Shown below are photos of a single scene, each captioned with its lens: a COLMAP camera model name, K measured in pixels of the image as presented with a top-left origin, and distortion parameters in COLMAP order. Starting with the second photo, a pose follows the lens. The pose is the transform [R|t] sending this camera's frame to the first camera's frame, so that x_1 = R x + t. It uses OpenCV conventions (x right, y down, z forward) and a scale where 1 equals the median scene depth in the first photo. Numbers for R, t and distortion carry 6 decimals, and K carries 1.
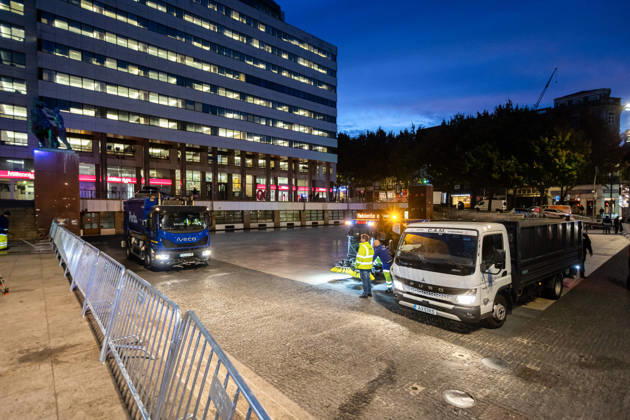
lens RADIAL K [[315.6, 0, 315.0], [0, 315.6, 210.0], [0, 0, 1]] dist [-0.000337, -0.000143]
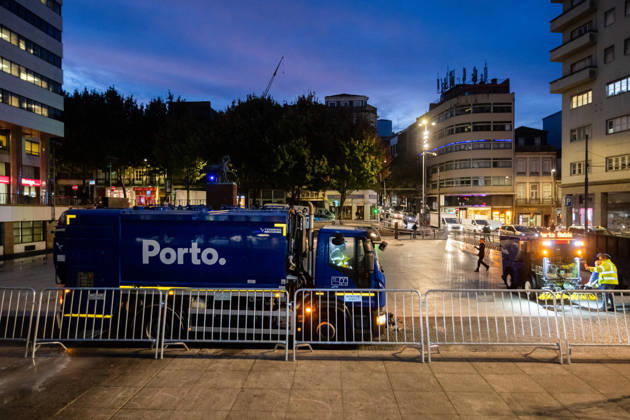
lens RADIAL K [[450.0, 0, 313.6], [0, 450.0, 217.2], [0, 0, 1]] dist [-0.001169, -0.001893]
pose [[0.687986, -0.012091, 0.725624, -0.255615], [0.005920, 0.999921, 0.011049, -0.009559], [-0.725700, -0.003306, 0.688003, 0.113044]]
